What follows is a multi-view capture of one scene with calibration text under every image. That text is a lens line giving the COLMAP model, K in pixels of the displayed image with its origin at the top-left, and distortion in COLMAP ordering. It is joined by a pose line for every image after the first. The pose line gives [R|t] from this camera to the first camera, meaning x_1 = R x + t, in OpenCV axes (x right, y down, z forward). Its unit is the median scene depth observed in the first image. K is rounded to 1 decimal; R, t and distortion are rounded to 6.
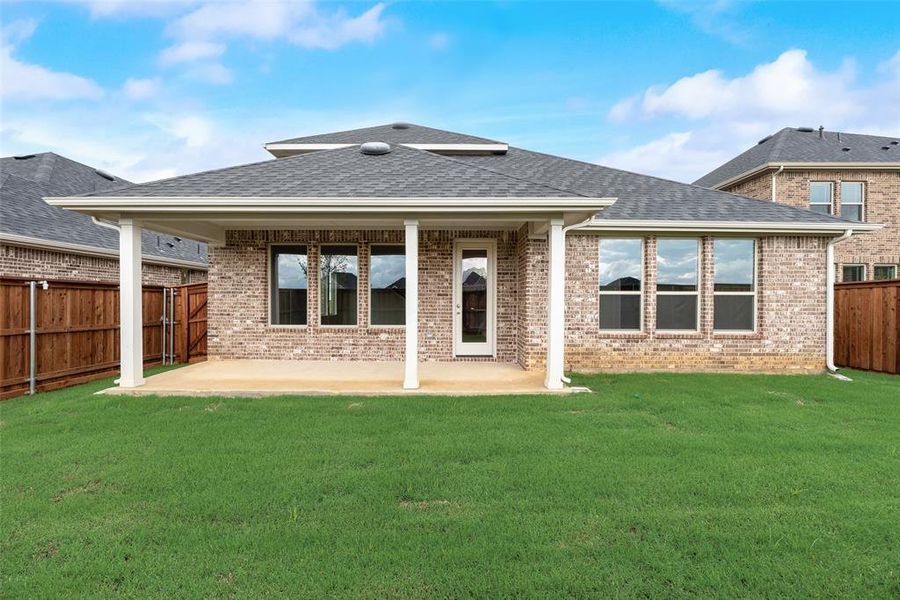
lens RADIAL K [[364.6, 0, 449.3], [0, 364.6, 305.8], [0, 0, 1]] dist [-0.000481, 0.000194]
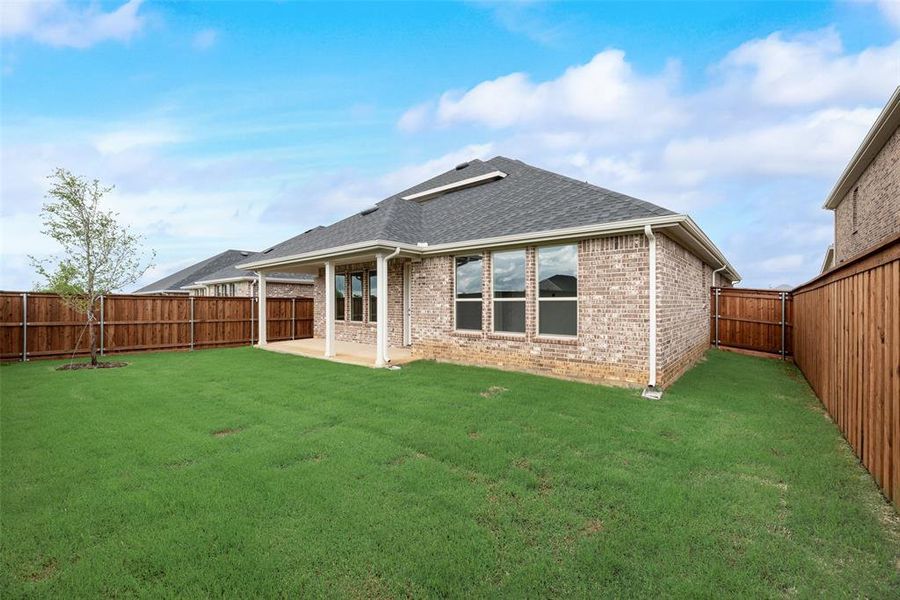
lens RADIAL K [[364.6, 0, 449.3], [0, 364.6, 305.8], [0, 0, 1]] dist [-0.000481, 0.000194]
pose [[0.762332, -0.001673, -0.647185, 1.227146], [-0.005149, 0.999949, -0.008651, -0.004657], [0.647166, 0.009927, 0.762284, 0.026506]]
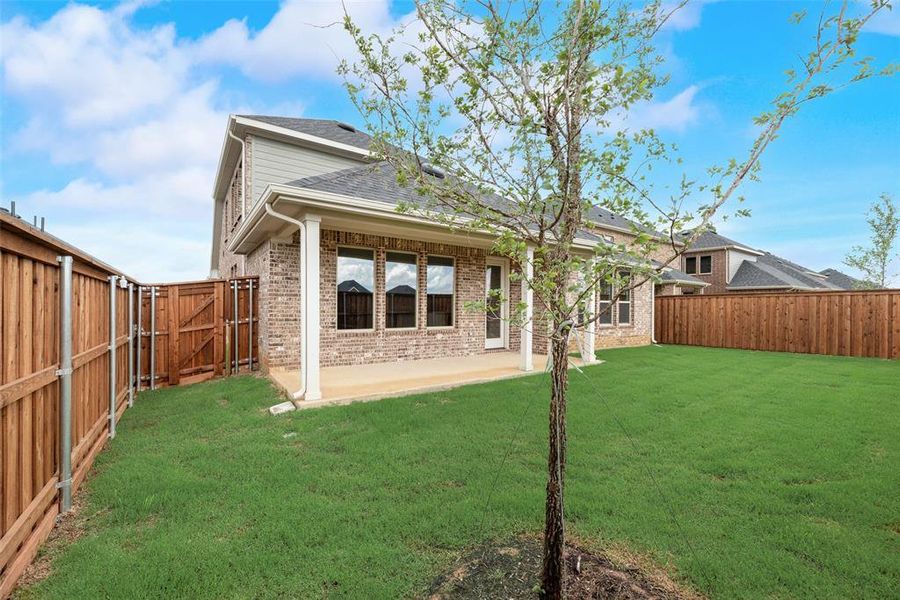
lens RADIAL K [[364.6, 0, 449.3], [0, 364.6, 305.8], [0, 0, 1]] dist [-0.000481, 0.000194]
pose [[0.816478, 0.003581, 0.577365, -0.925738], [0.000077, 0.999980, -0.006311, -0.005575], [-0.577377, 0.005197, 0.816461, 0.054624]]
